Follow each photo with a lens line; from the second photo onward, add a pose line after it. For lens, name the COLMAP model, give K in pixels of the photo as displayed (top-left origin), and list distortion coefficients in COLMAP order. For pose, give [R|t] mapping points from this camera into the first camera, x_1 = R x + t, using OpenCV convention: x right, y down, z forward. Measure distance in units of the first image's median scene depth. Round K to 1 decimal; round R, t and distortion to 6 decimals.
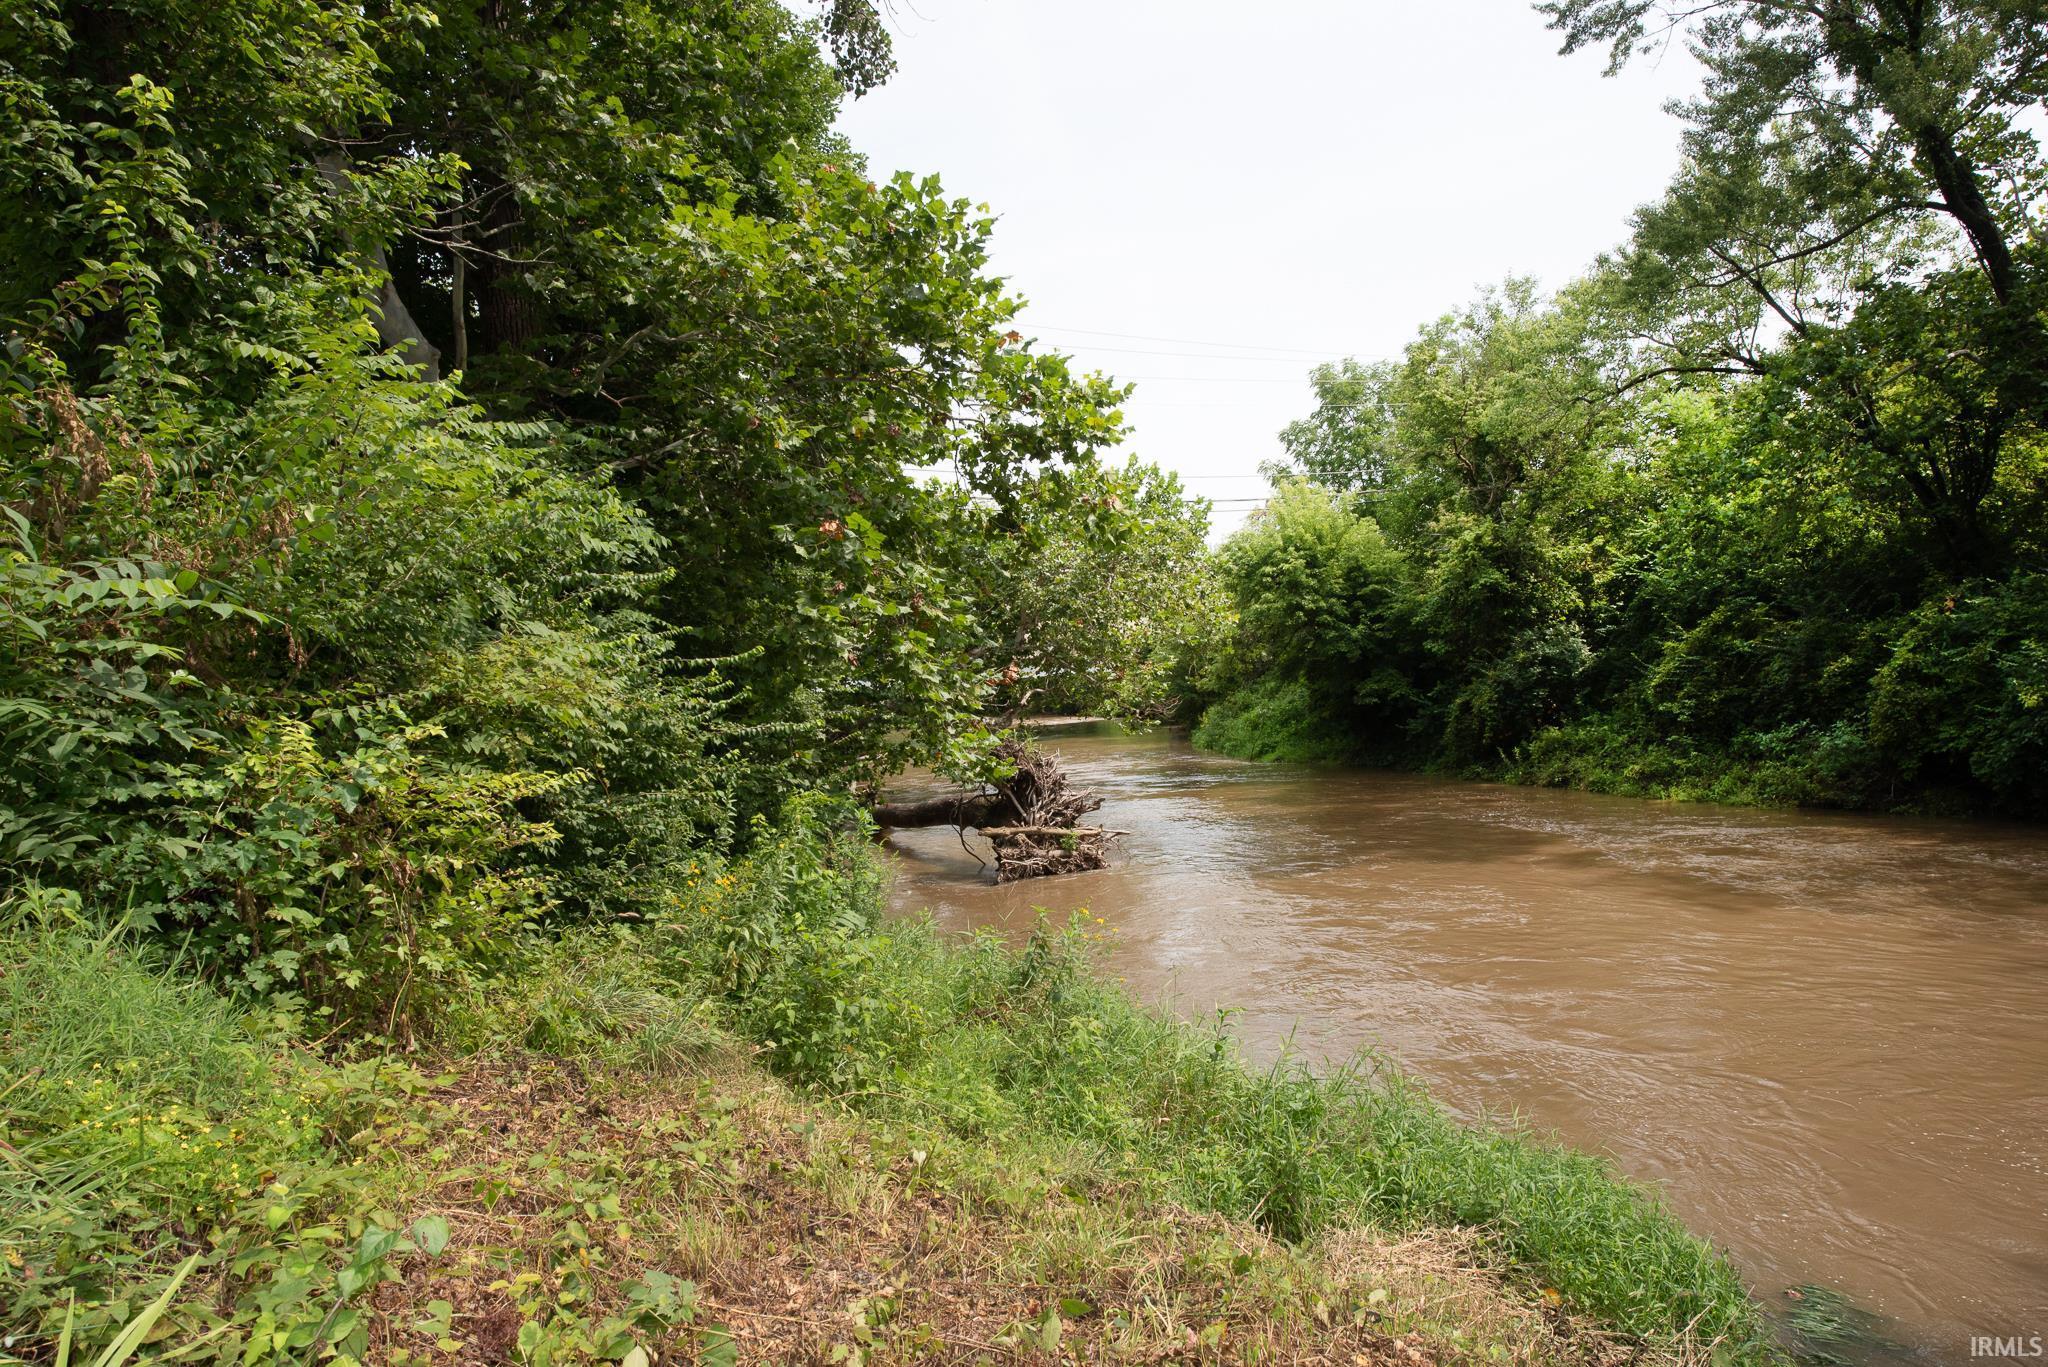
lens RADIAL K [[1349.0, 0, 1024.0], [0, 1349.0, 683.5], [0, 0, 1]] dist [0.007398, -0.005477]
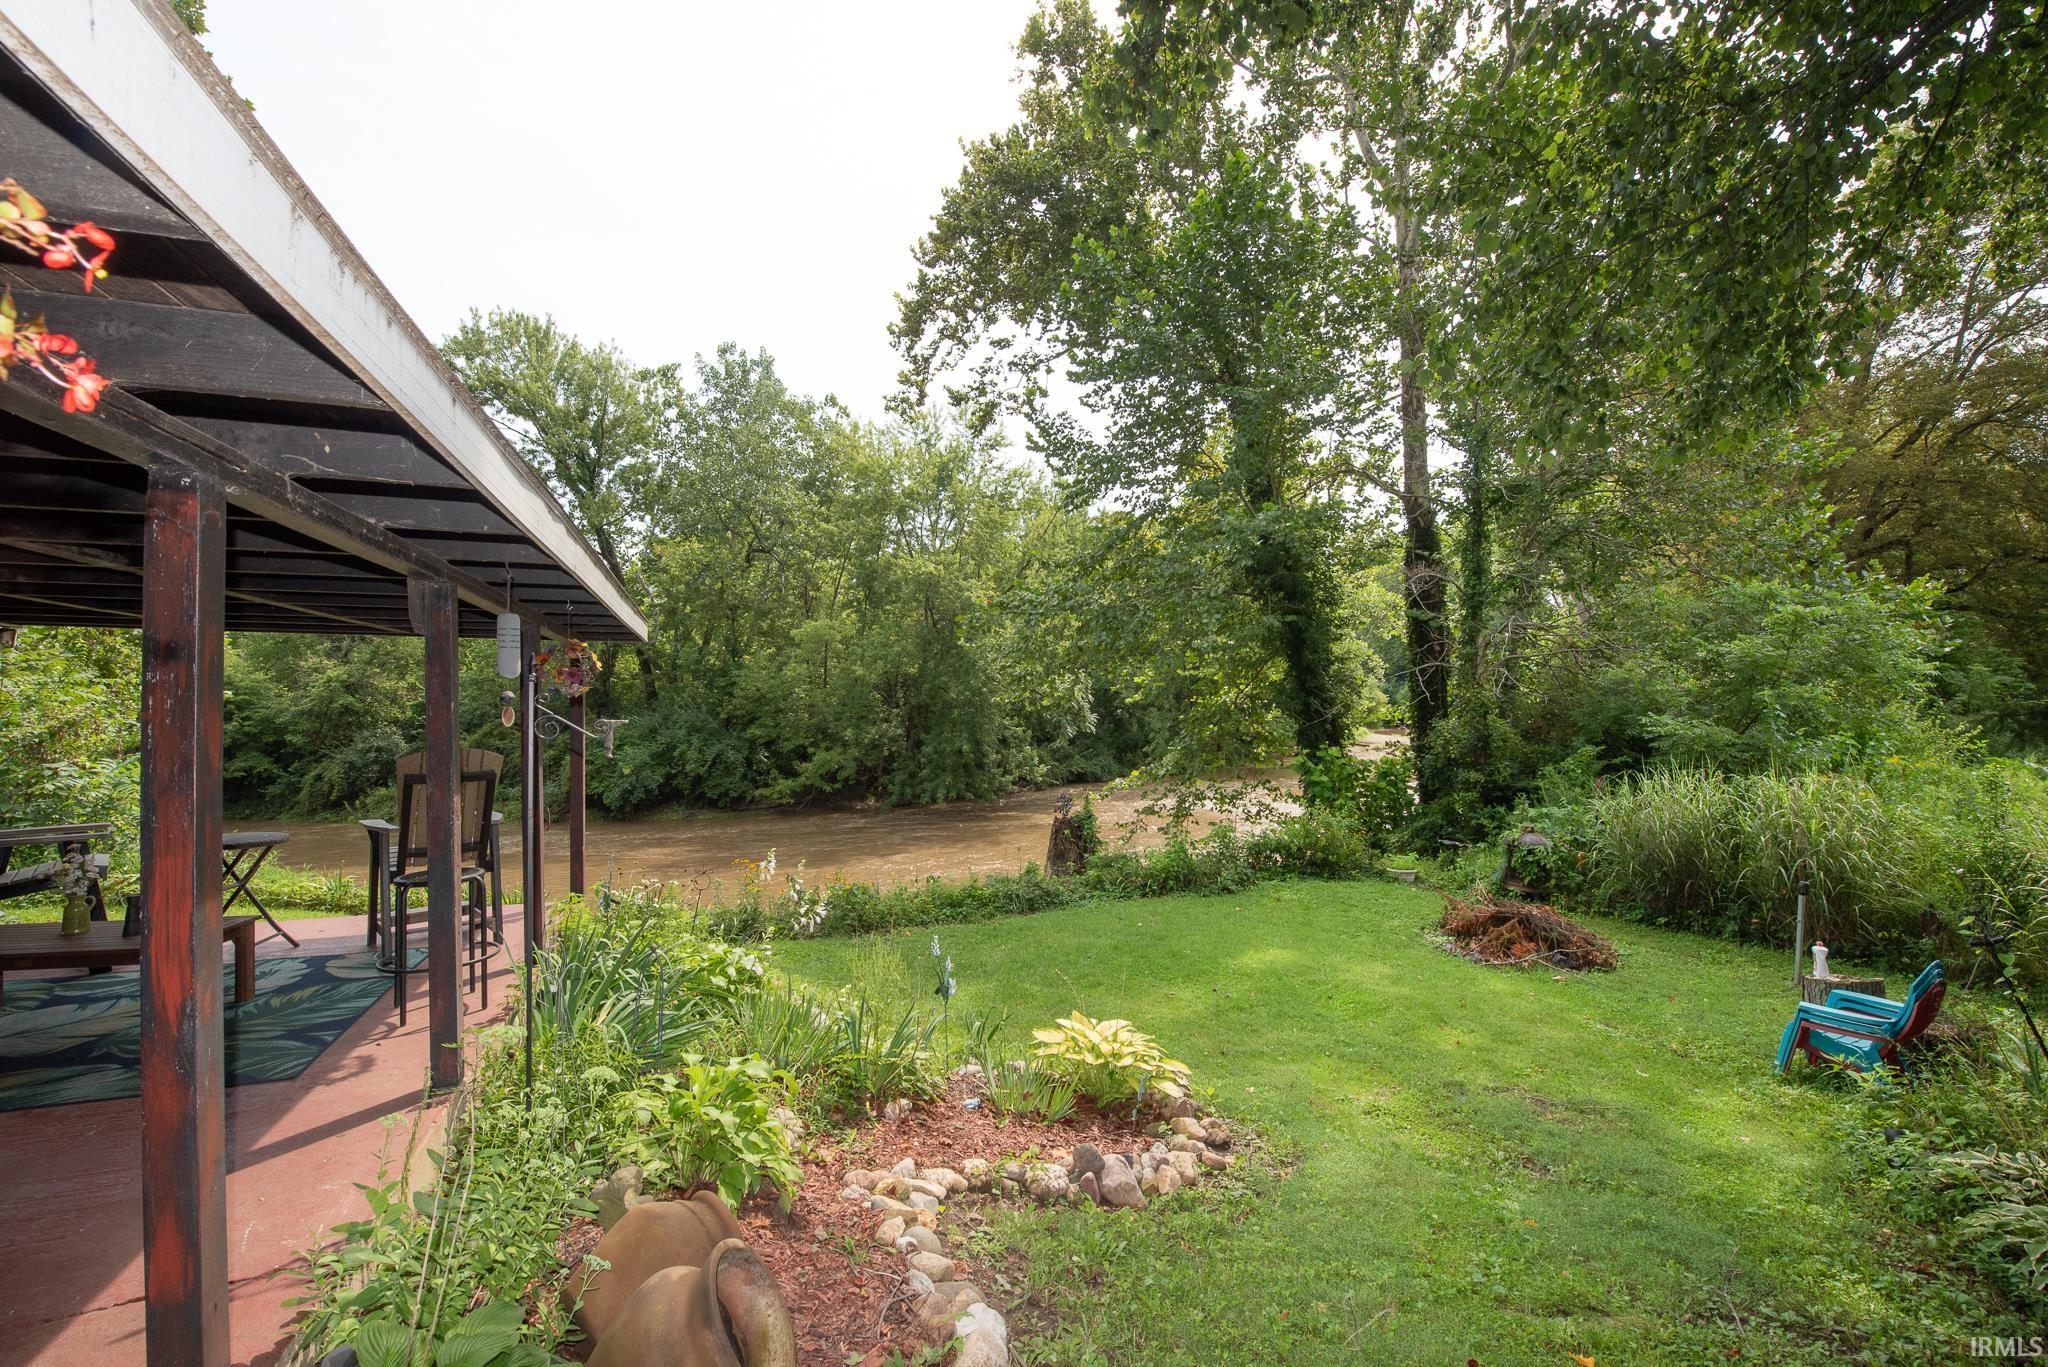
lens RADIAL K [[818.5, 0, 1013.7], [0, 818.5, 692.0], [0, 0, 1]] dist [-0.020862, -0.000135]
pose [[0.459575, 0.065448, 0.885724, -0.183168], [0.000342, 0.997268, -0.073867, -0.015378], [-0.888139, 0.034251, 0.458297, -0.222379]]
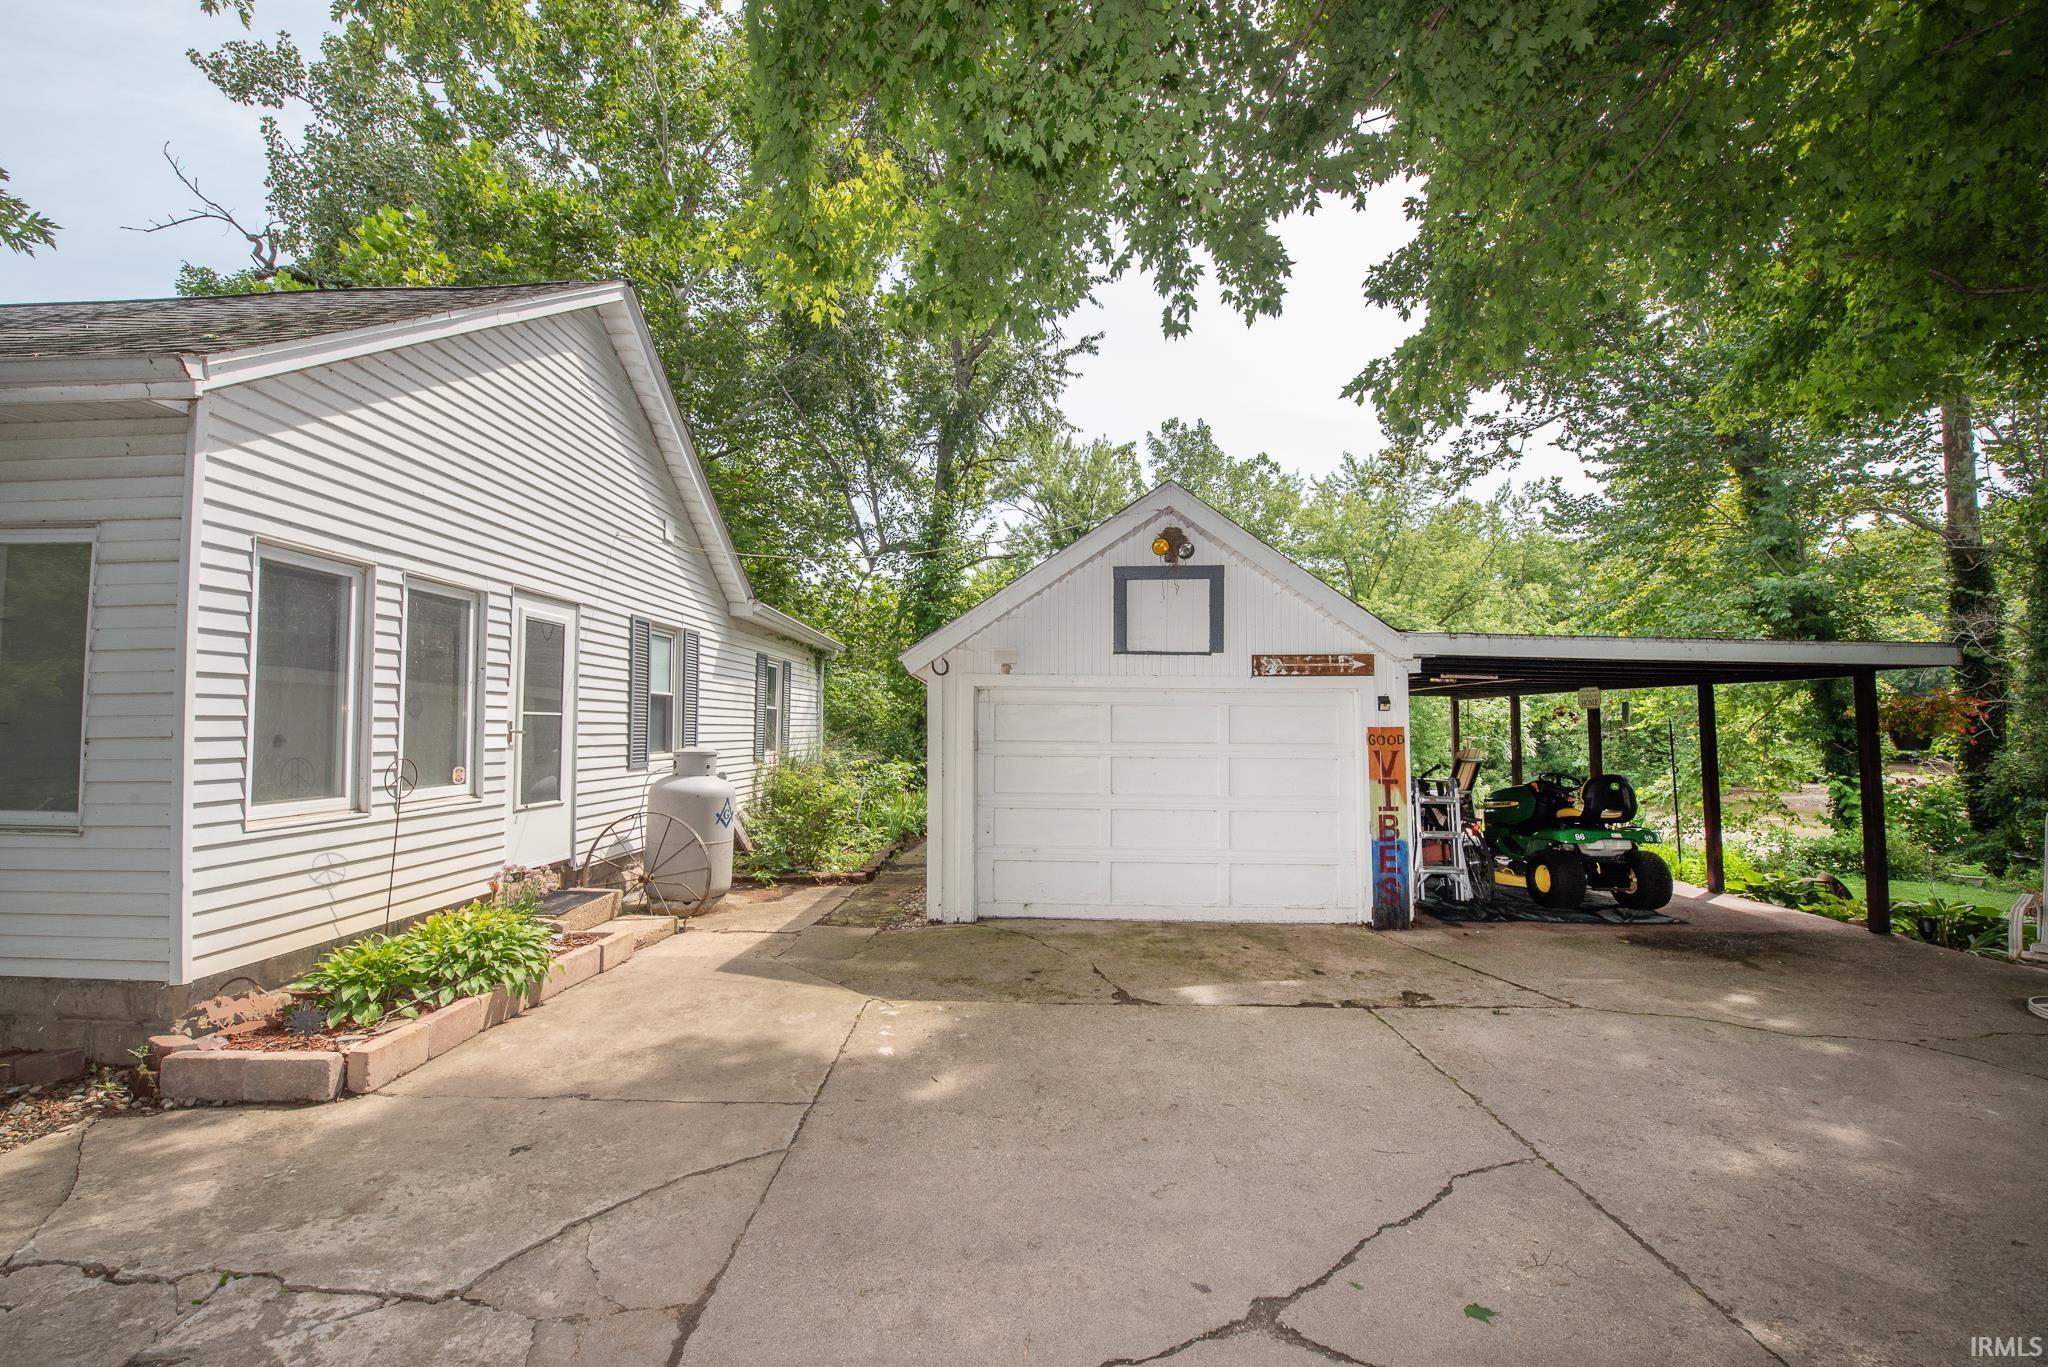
lens RADIAL K [[810.0, 0, 1018.2], [0, 810.0, 691.4], [0, 0, 1]] dist [-0.014874, -0.004080]
pose [[0.764717, 0.087689, 0.638372, -0.453513], [-0.039573, 0.995218, -0.089301, -0.003507], [-0.643150, 0.043028, 0.764531, -0.204636]]
